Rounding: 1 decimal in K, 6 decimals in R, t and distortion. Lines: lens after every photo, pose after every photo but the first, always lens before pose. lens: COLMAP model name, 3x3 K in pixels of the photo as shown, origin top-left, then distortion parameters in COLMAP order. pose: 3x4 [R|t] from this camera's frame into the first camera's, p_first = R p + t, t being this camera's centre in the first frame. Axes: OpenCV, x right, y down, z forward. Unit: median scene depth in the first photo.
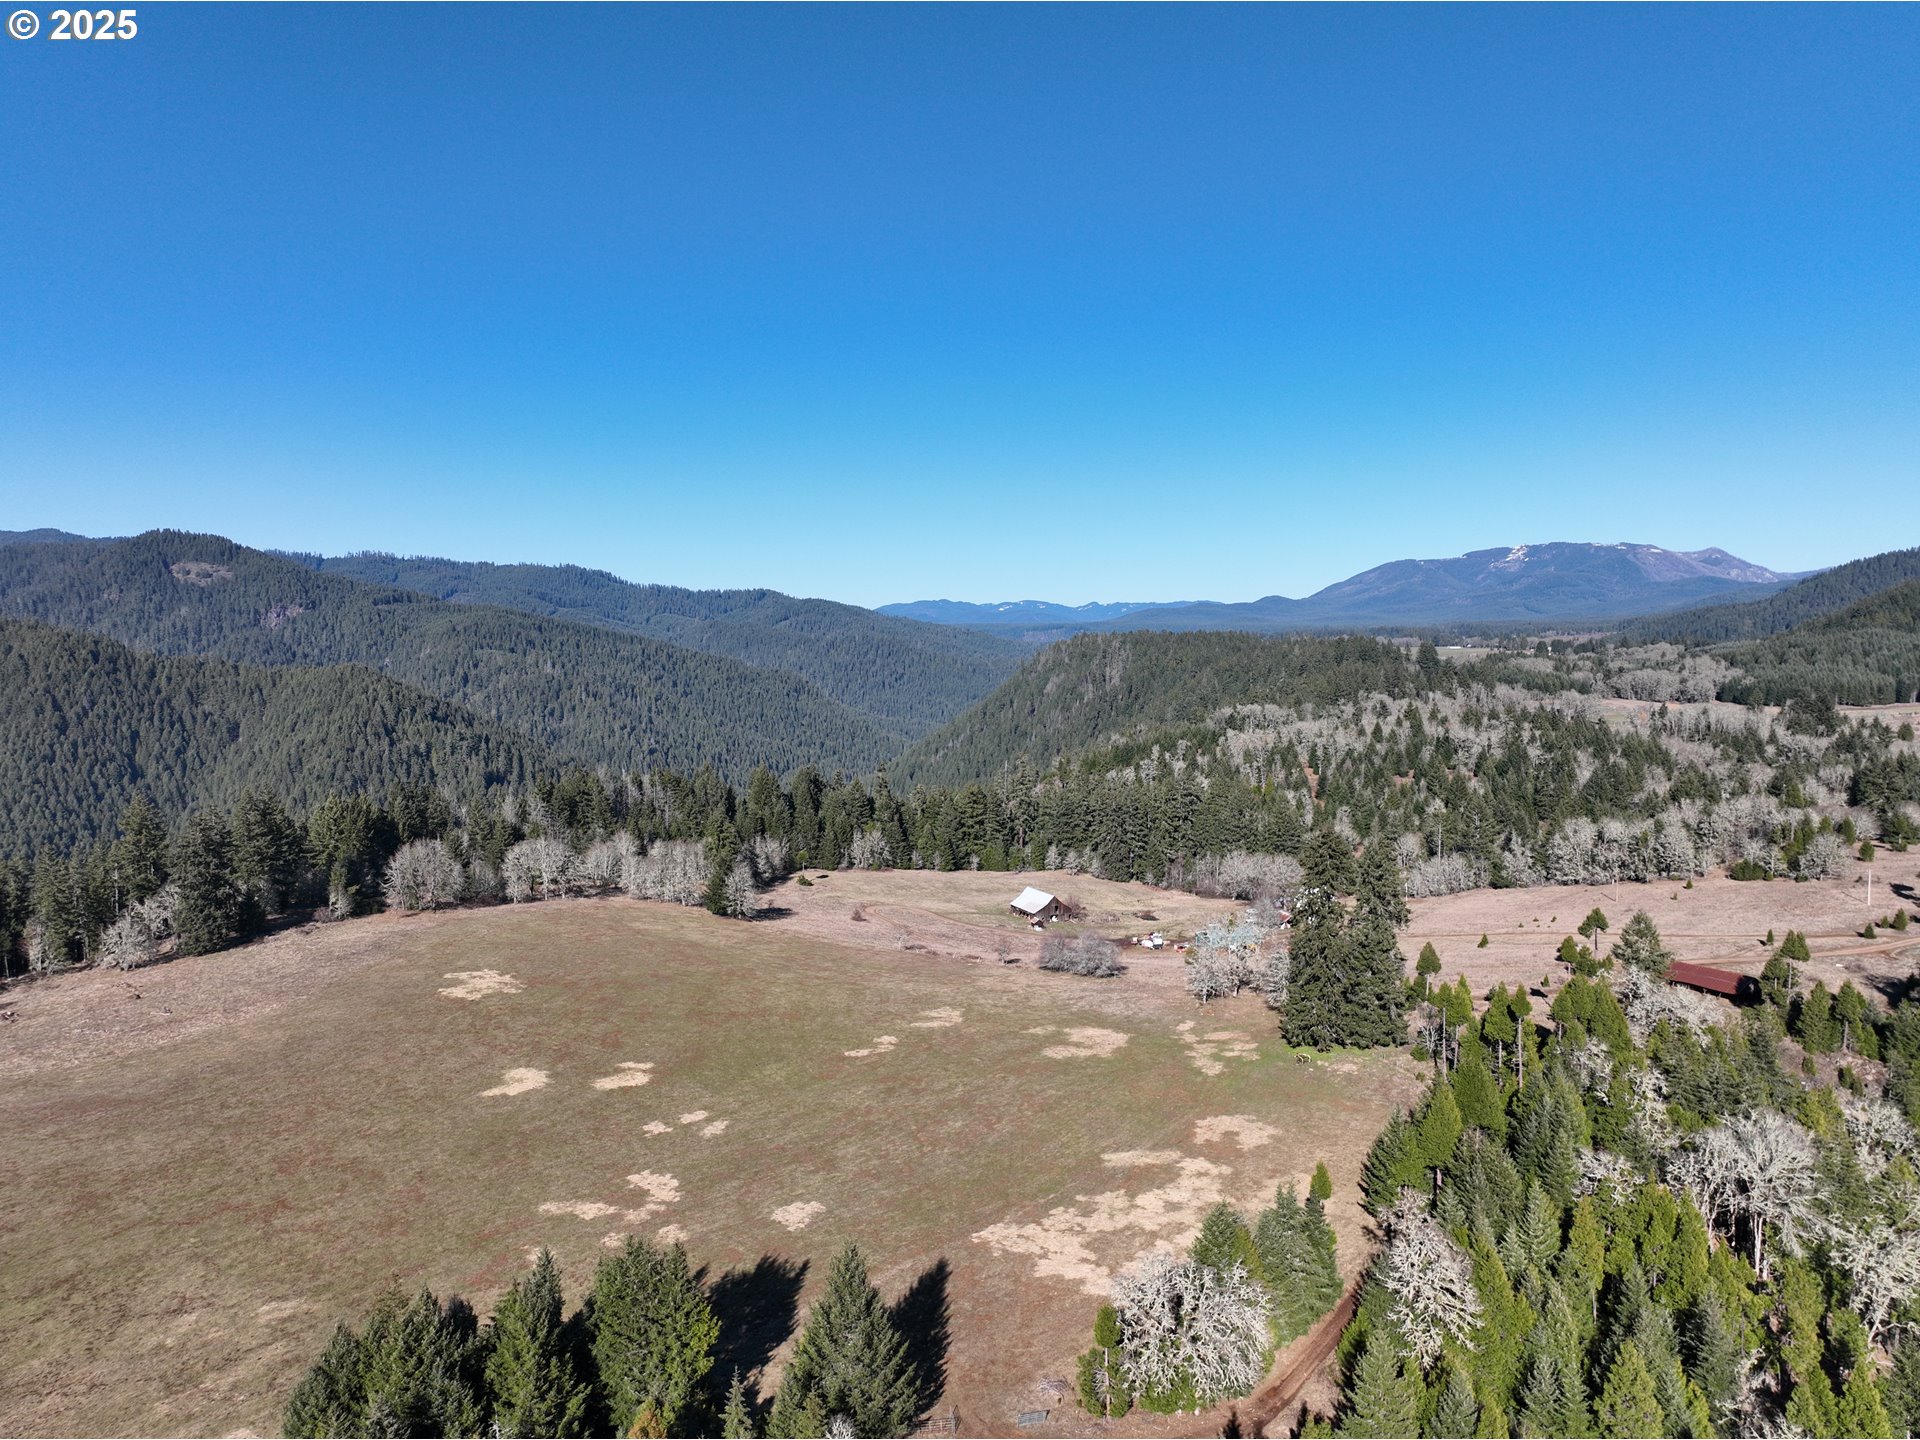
lens RADIAL K [[1366.6, 0, 960.0], [0, 1366.6, 720.0], [0, 0, 1]] dist [0.004631, 0.007674]
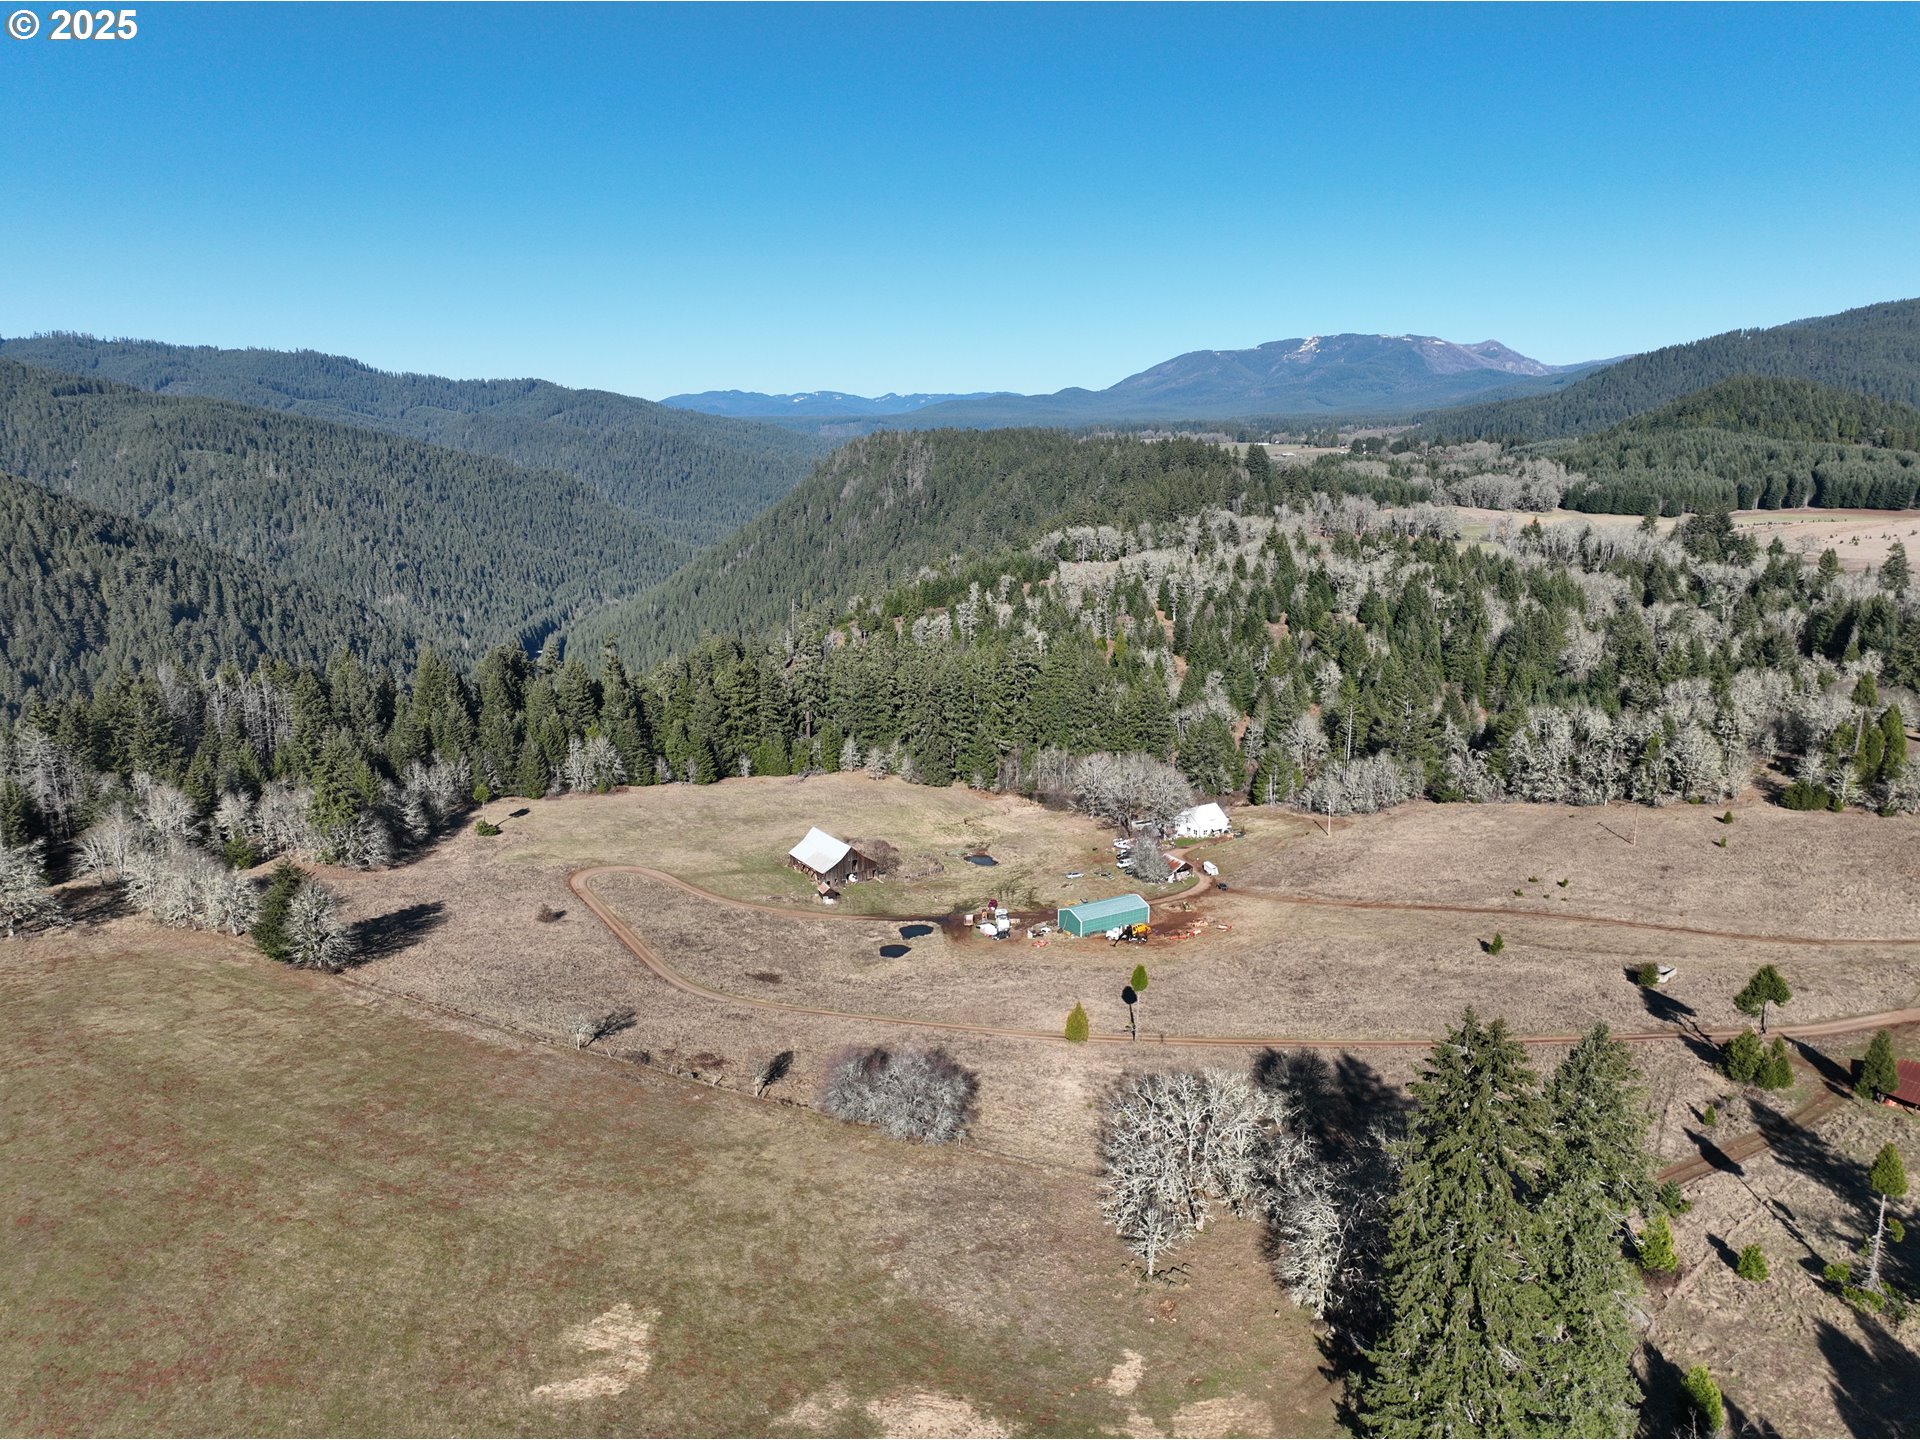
lens RADIAL K [[1366.6, 0, 960.0], [0, 1366.6, 720.0], [0, 0, 1]] dist [0.004631, 0.007674]
pose [[0.989345, -0.031946, 0.142042, 0.009037], [0.010529, 0.988774, 0.149049, -0.012762], [-0.145209, -0.145965, 0.978575, 0.107020]]
